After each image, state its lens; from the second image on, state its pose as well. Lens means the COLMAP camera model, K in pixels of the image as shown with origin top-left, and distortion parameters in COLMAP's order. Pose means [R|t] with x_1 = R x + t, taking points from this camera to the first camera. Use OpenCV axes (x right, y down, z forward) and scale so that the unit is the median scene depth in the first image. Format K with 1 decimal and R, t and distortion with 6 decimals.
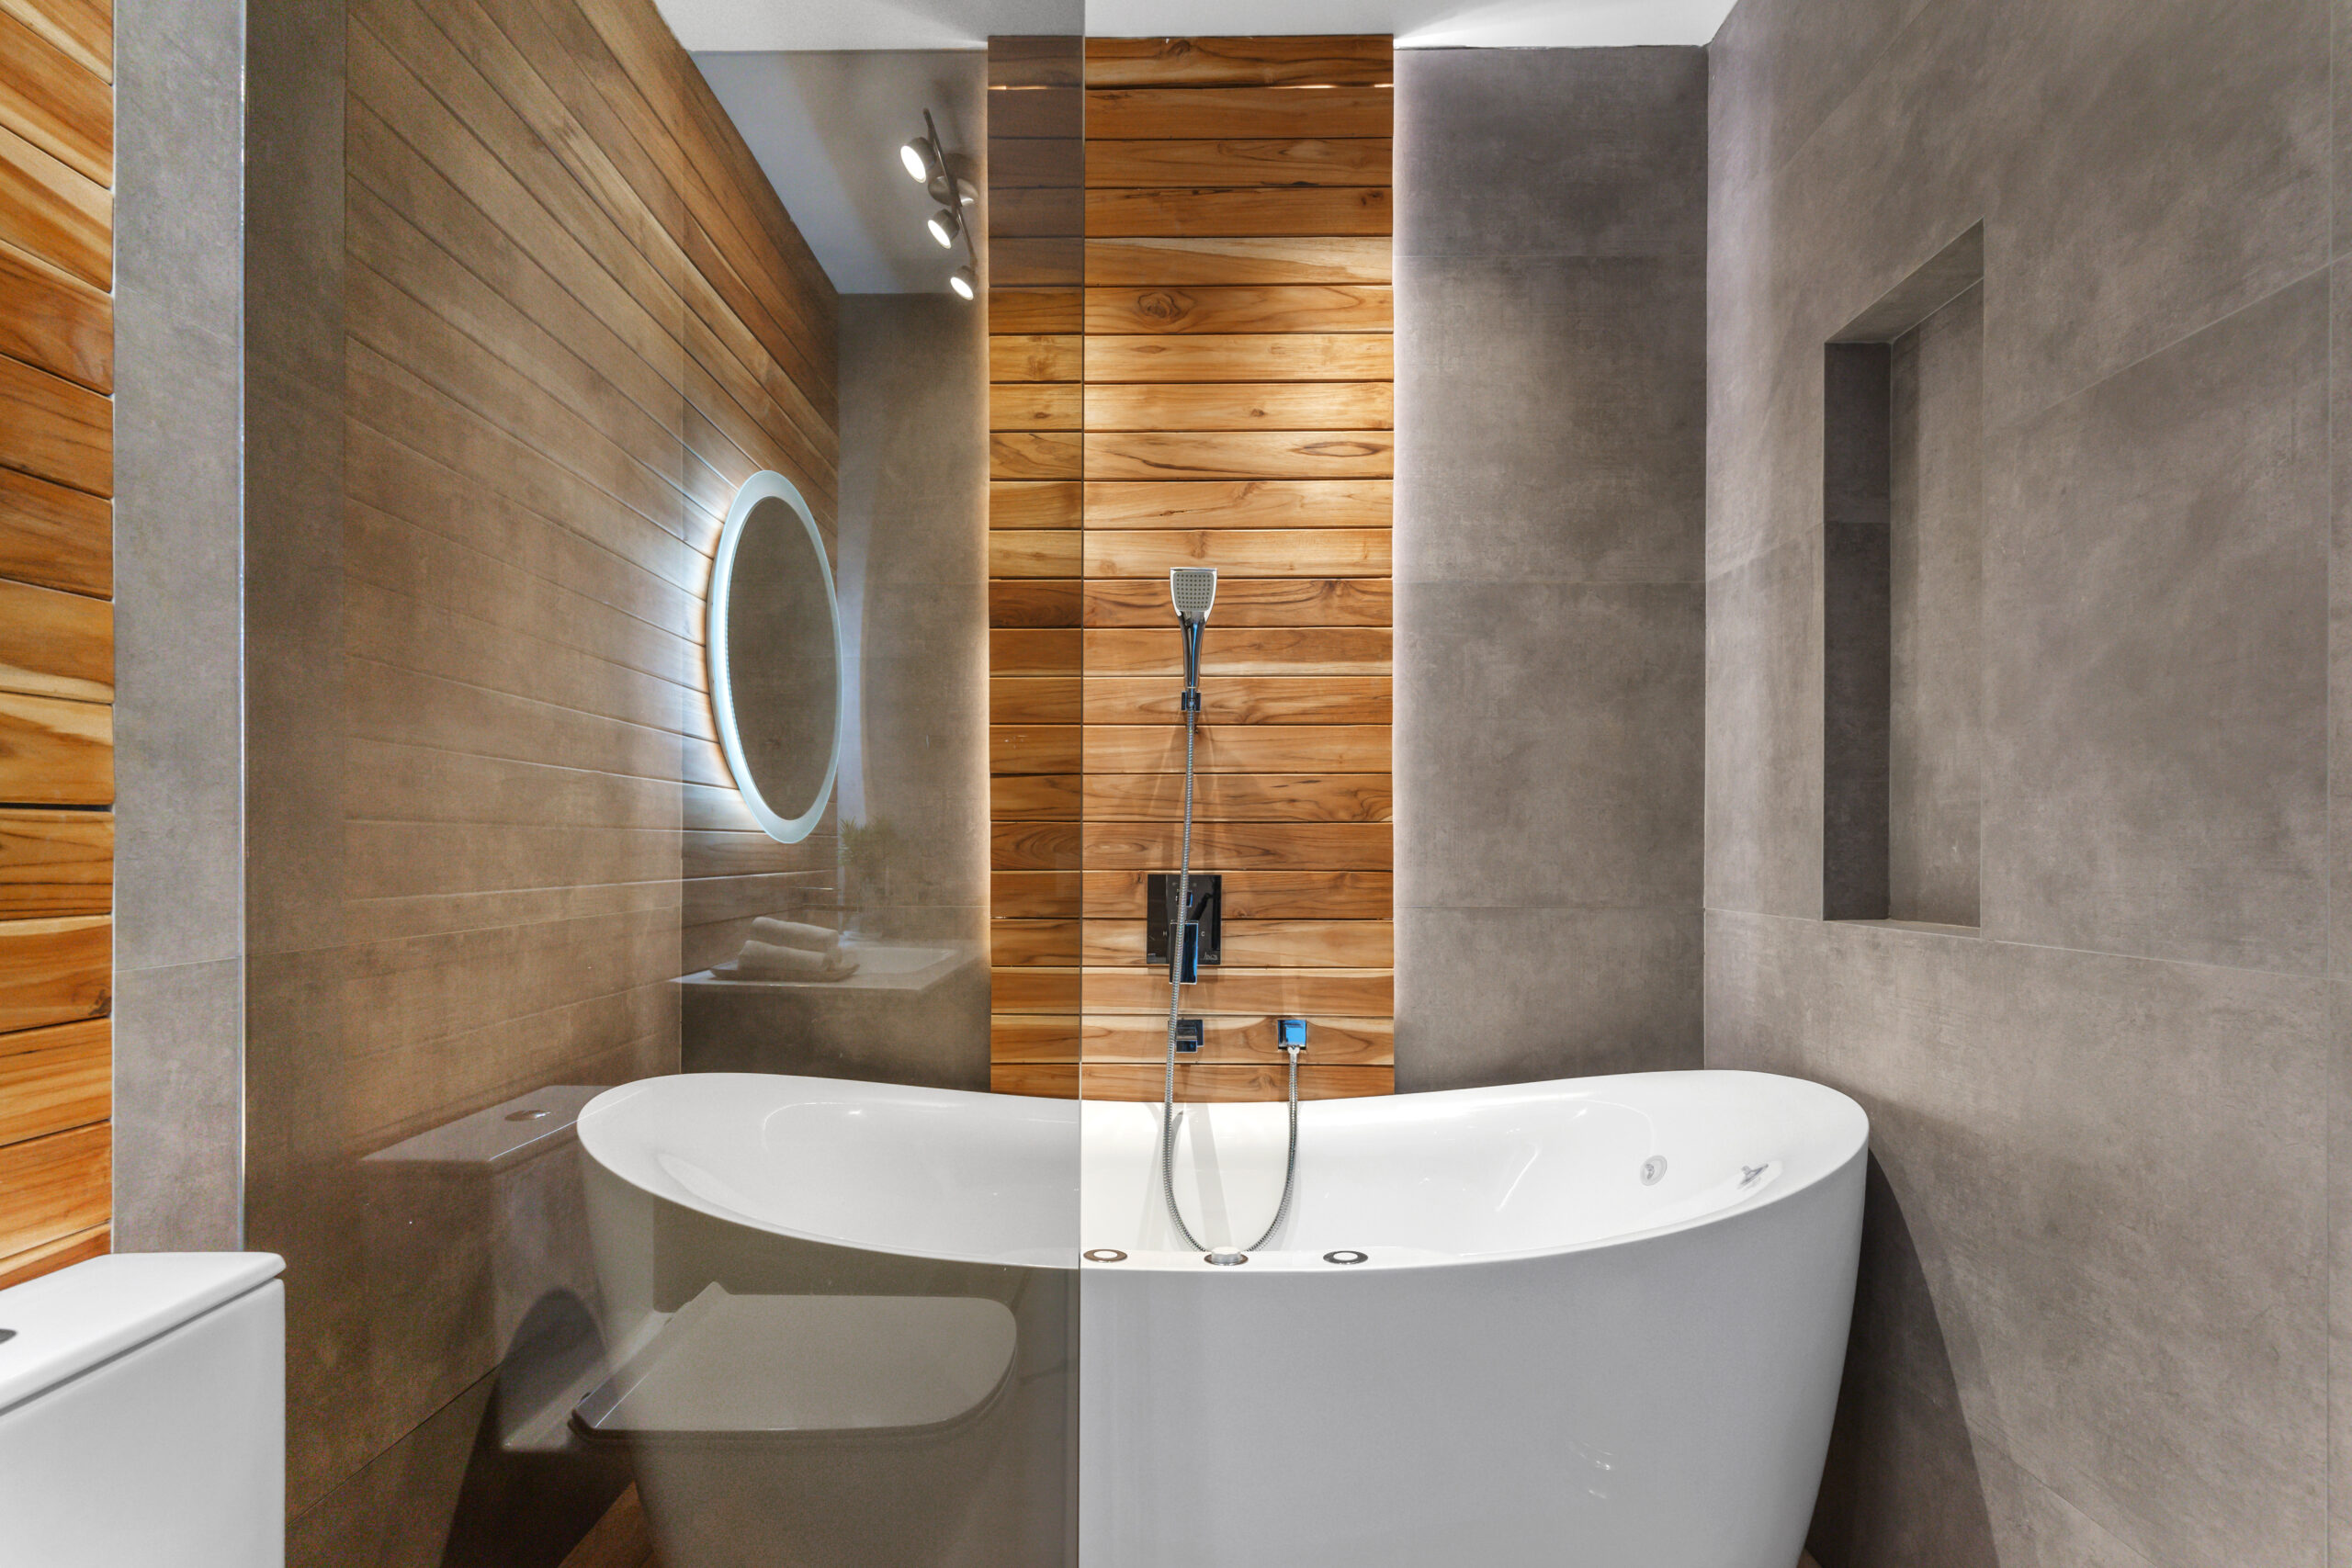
lens RADIAL K [[1136.1, 0, 1172.3], [0, 1136.1, 847.4], [0, 0, 1]] dist [0.003474, 0.000317]
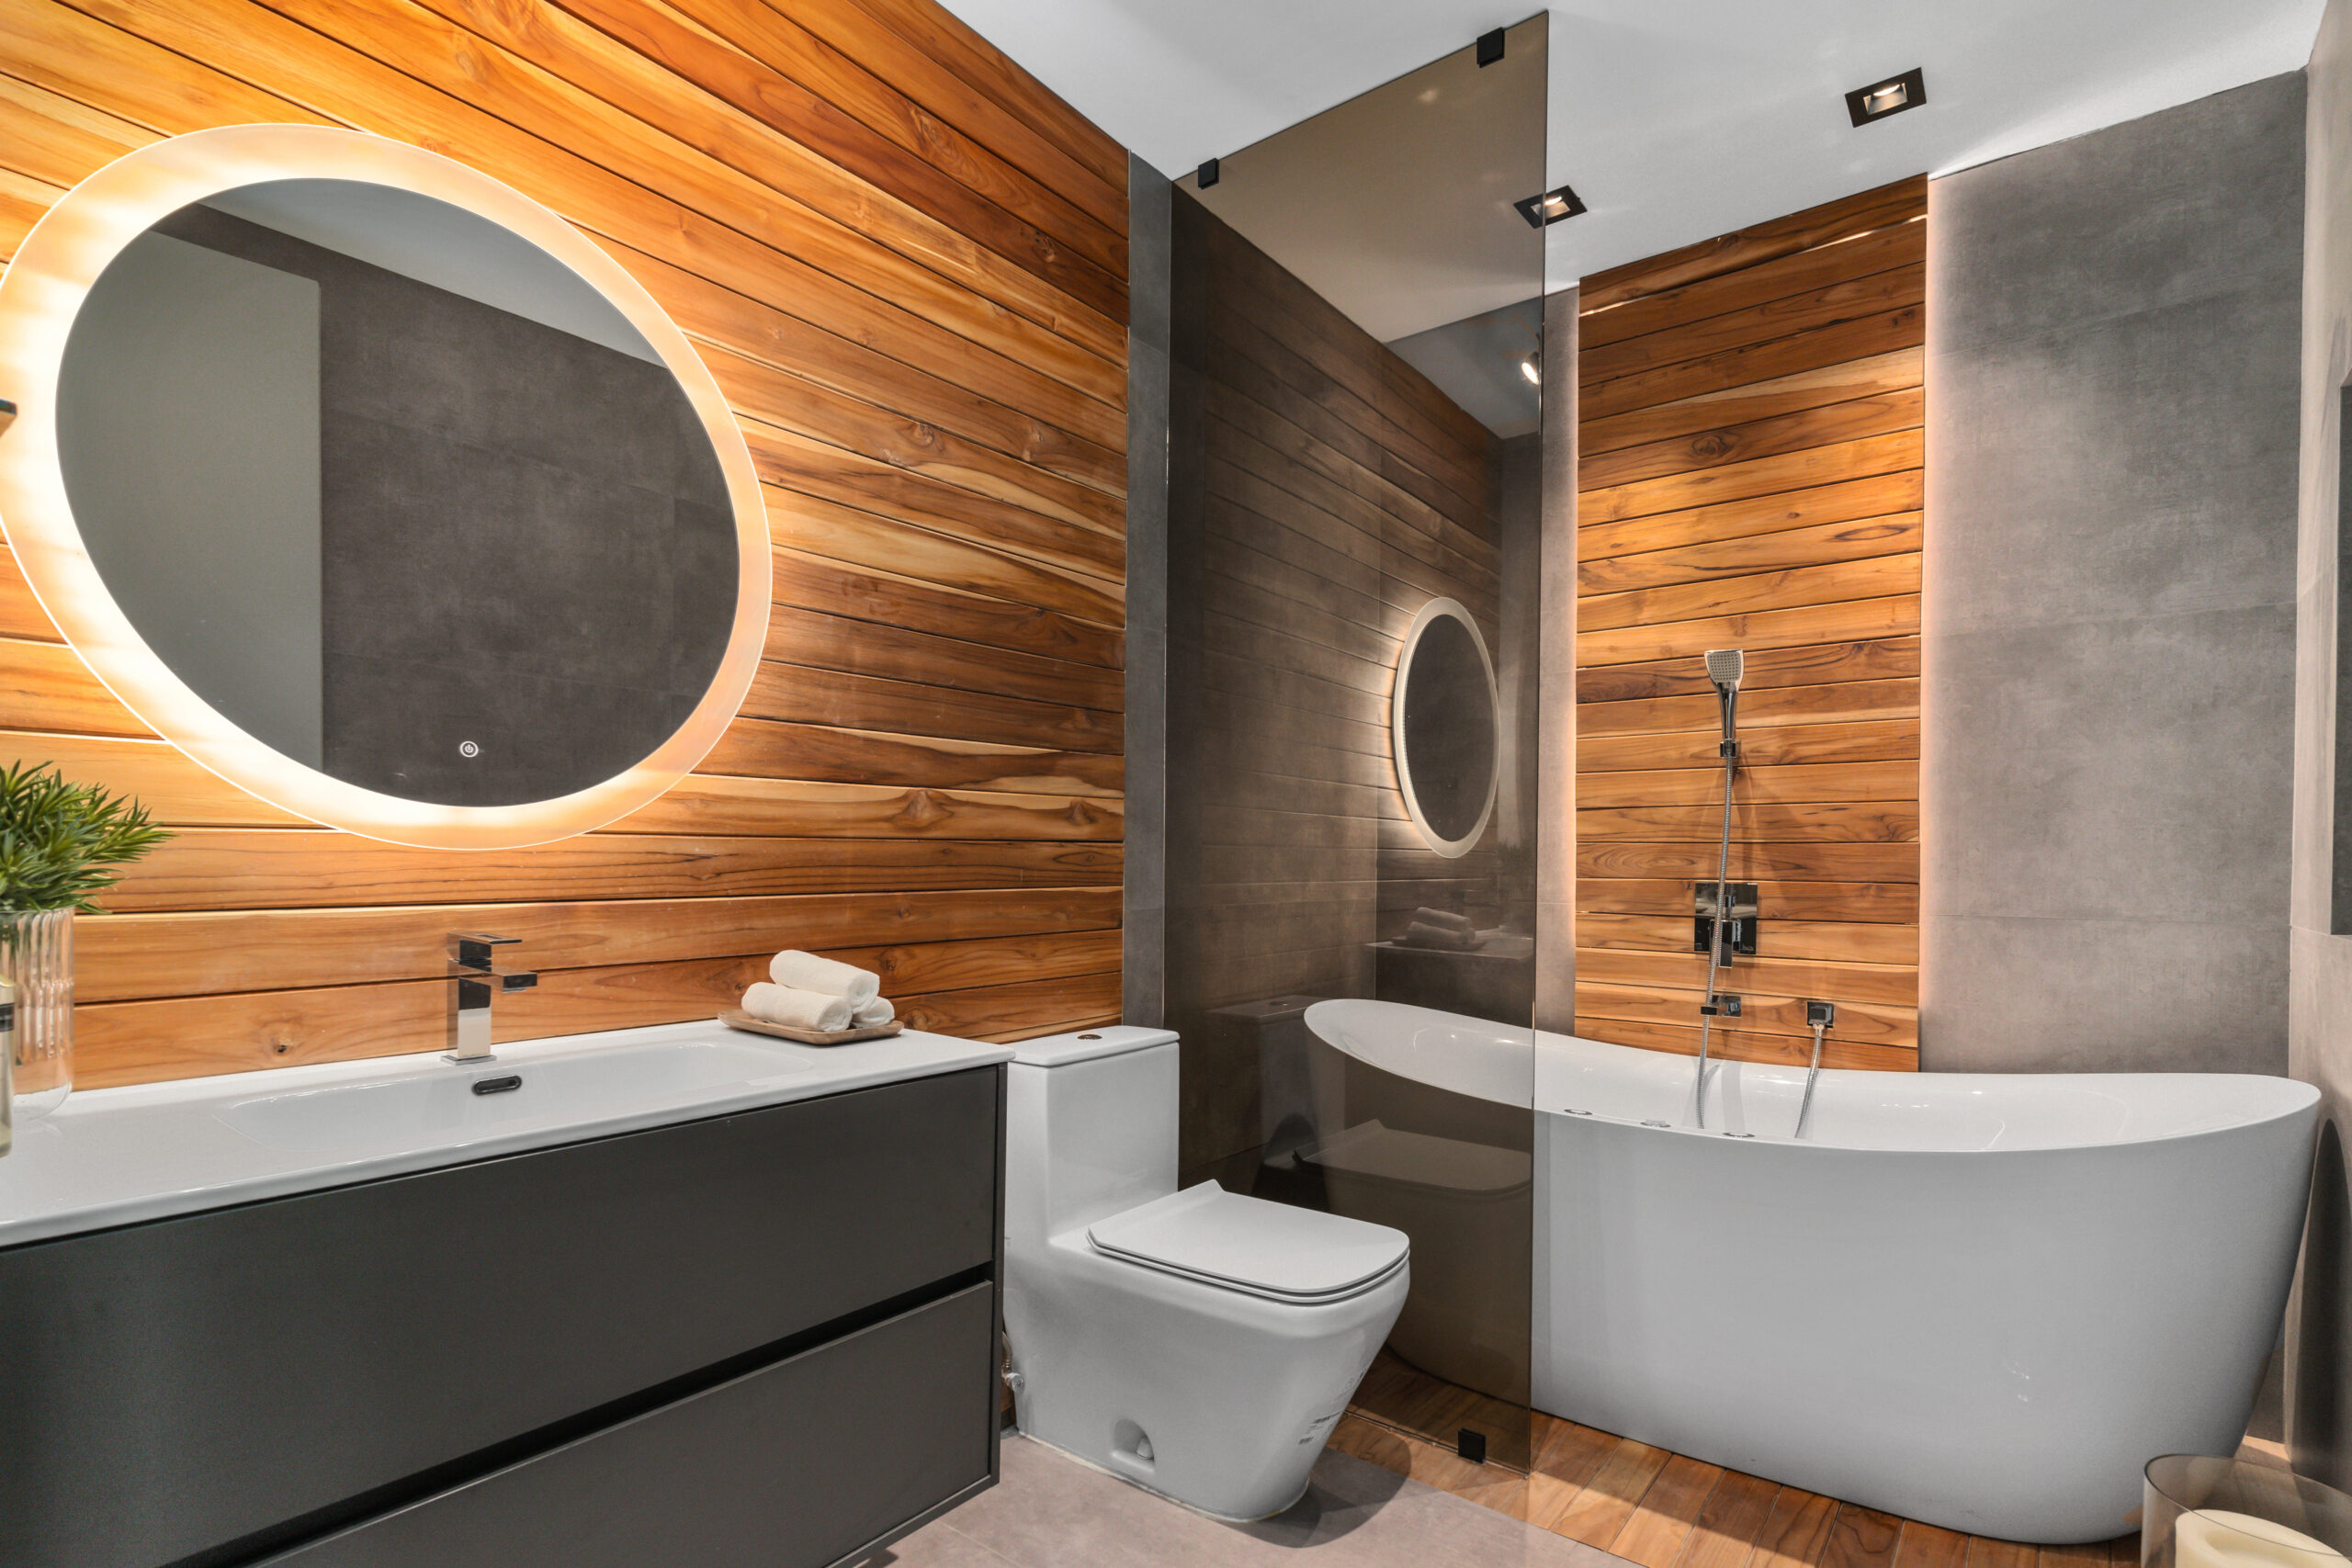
lens RADIAL K [[1136.1, 0, 1172.3], [0, 1136.1, 847.4], [0, 0, 1]] dist [0.003474, 0.000317]
pose [[0.794240, -0.001245, -0.607603, 0.293309], [-0.006958, 0.999914, -0.011145, 0.001867], [0.607564, 0.013079, 0.794163, -0.404913]]
